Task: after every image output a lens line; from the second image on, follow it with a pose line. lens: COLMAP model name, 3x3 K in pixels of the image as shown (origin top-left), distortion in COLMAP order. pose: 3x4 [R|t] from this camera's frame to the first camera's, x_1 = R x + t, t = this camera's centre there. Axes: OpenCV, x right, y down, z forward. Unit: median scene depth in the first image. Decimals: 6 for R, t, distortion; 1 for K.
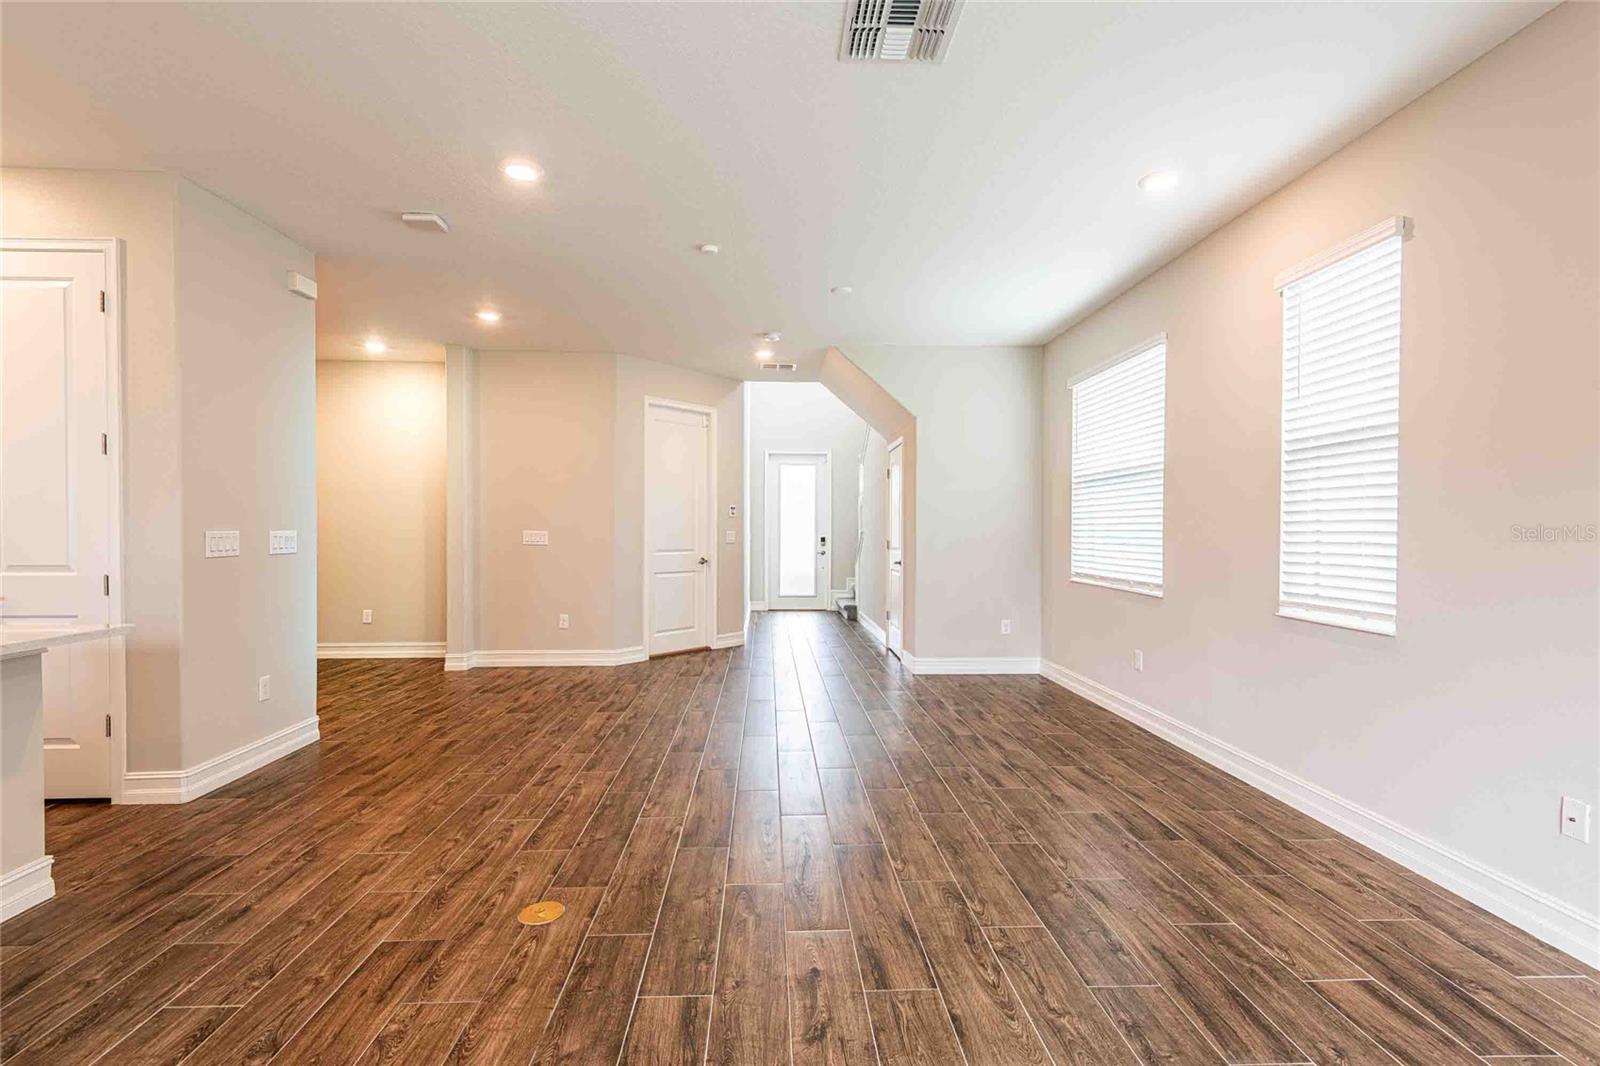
lens RADIAL K [[731.6, 0, 793.0], [0, 731.6, 531.0], [0, 0, 1]] dist [0.030552, -0.017473]
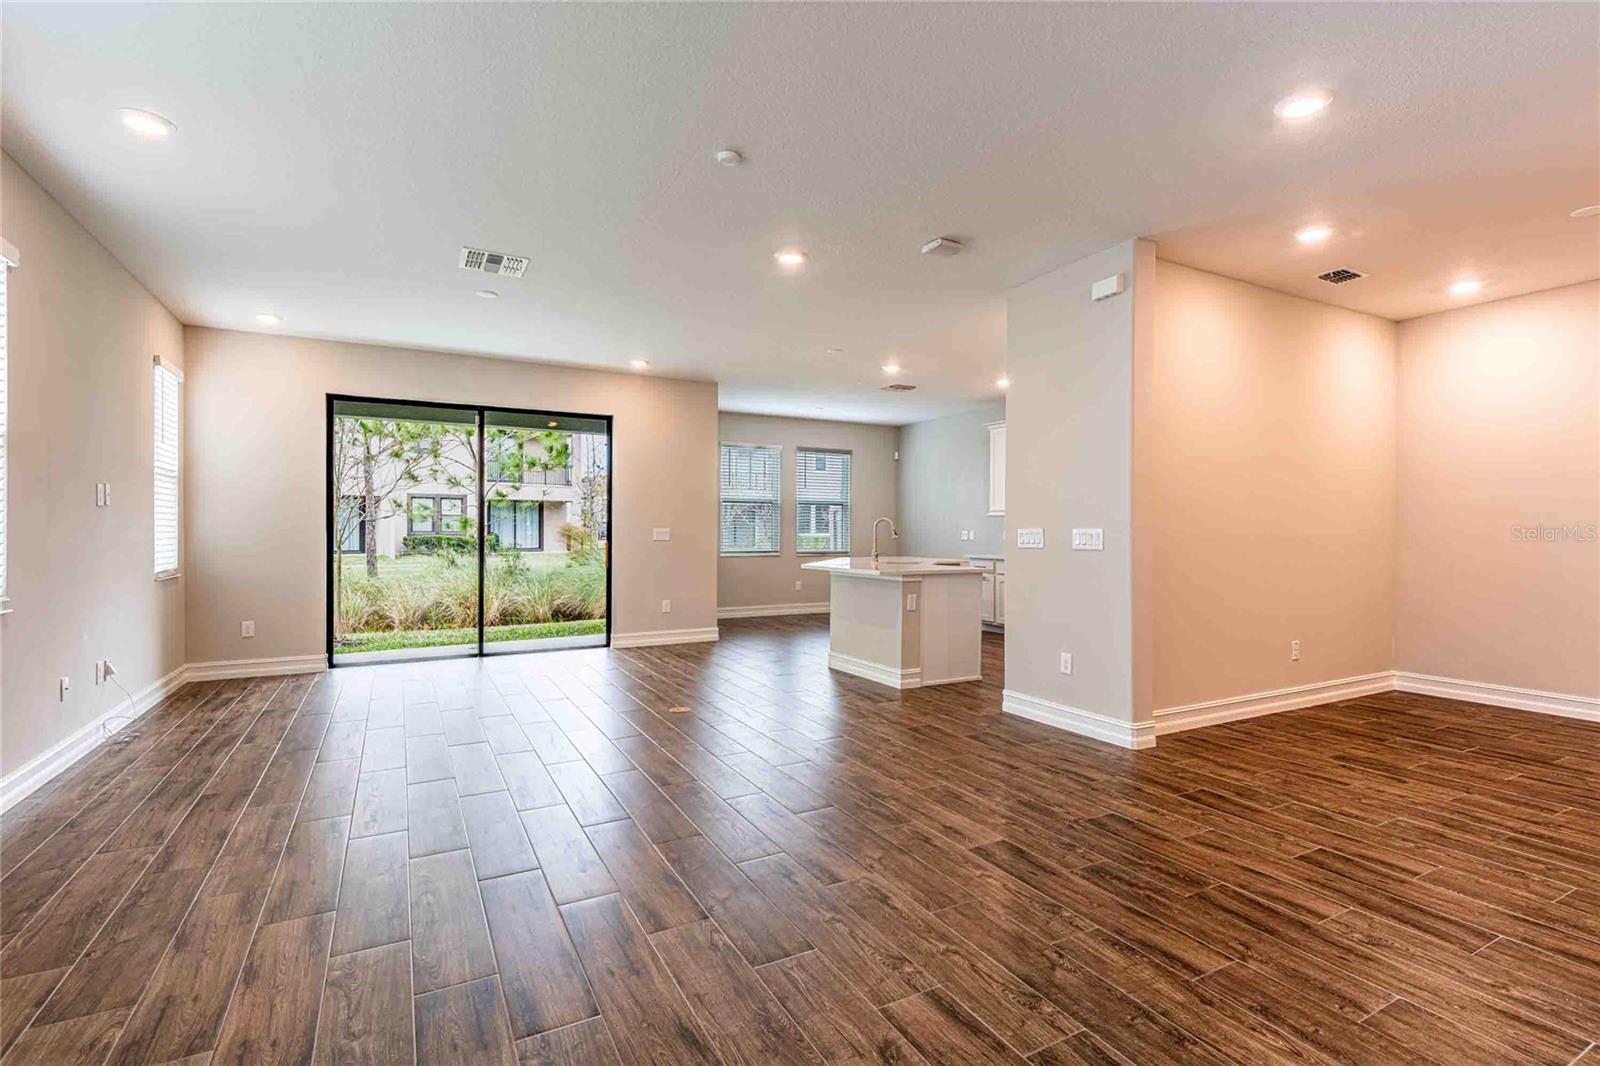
lens RADIAL K [[731.6, 0, 821.5], [0, 731.6, 540.2], [0, 0, 1]] dist [0.030552, -0.017473]
pose [[-0.884585, 0.000488, -0.466380, 0.171913], [-0.006841, 0.999878, 0.014022, 0.004712], [0.466330, 0.015594, -0.884474, 1.902788]]
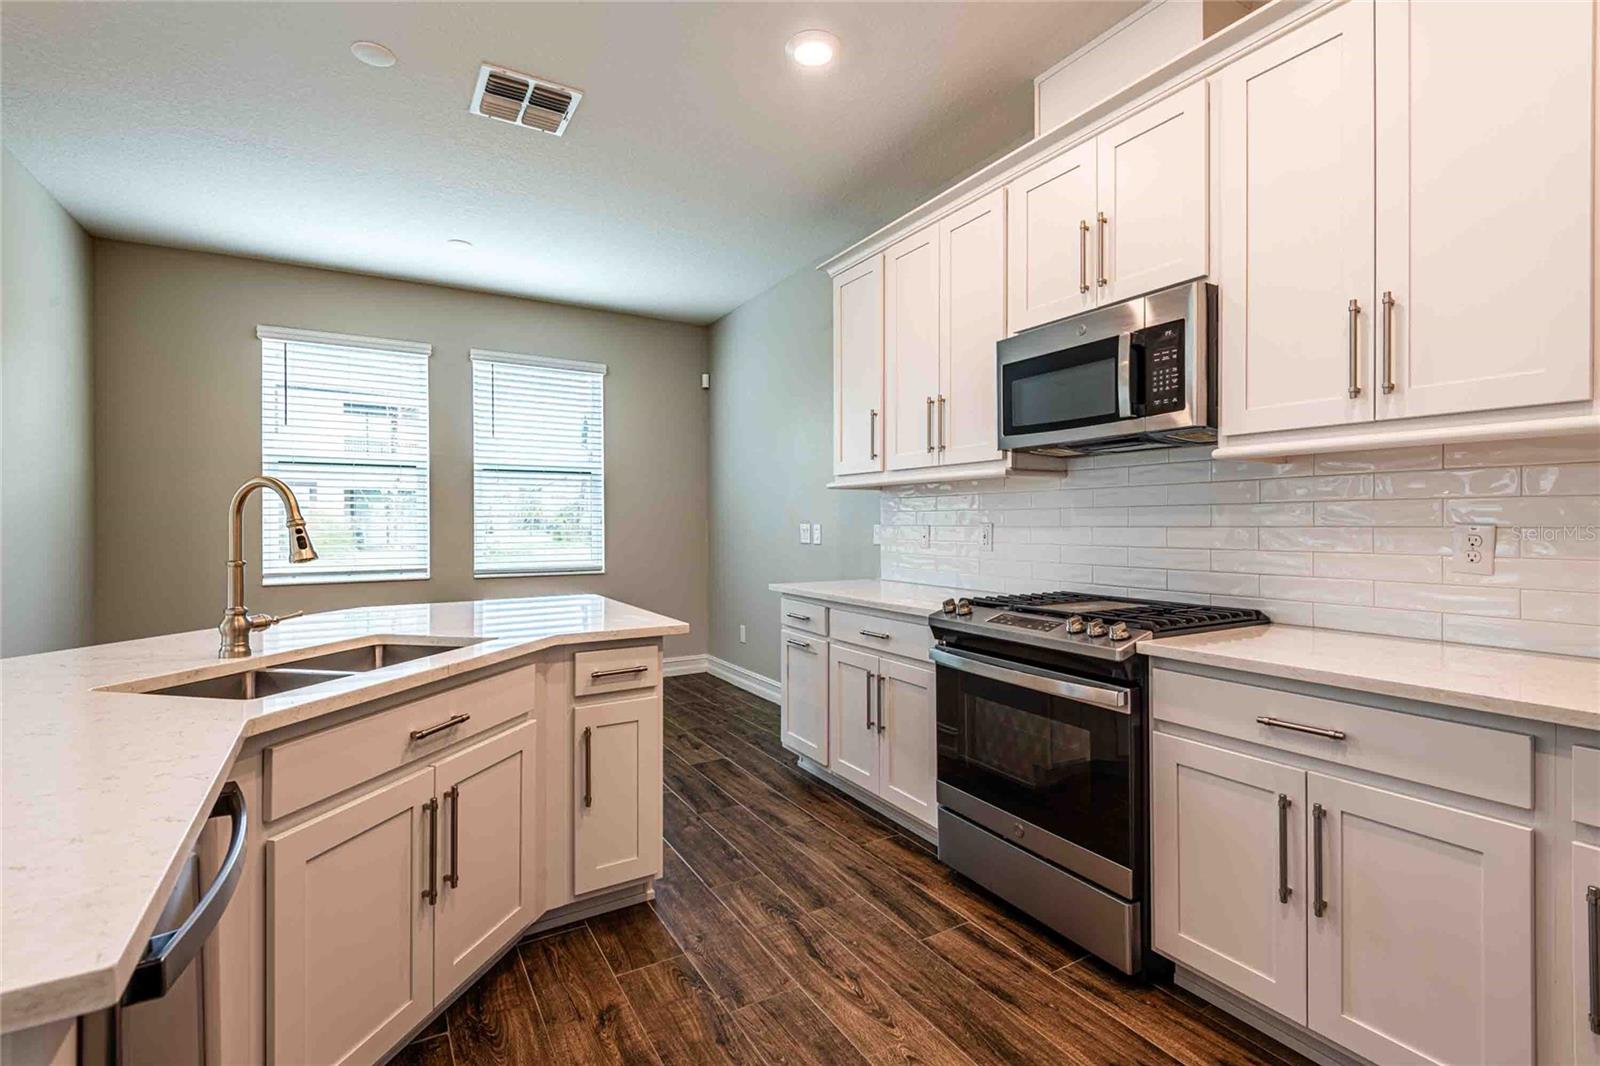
lens RADIAL K [[731.6, 0, 805.4], [0, 731.6, 528.5], [0, 0, 1]] dist [0.030552, -0.017473]
pose [[-0.879831, 0.003205, -0.475276, -0.955077], [-0.001815, 0.999947, 0.010104, 0.000066], [0.475284, 0.009752, -0.879779, 0.863998]]
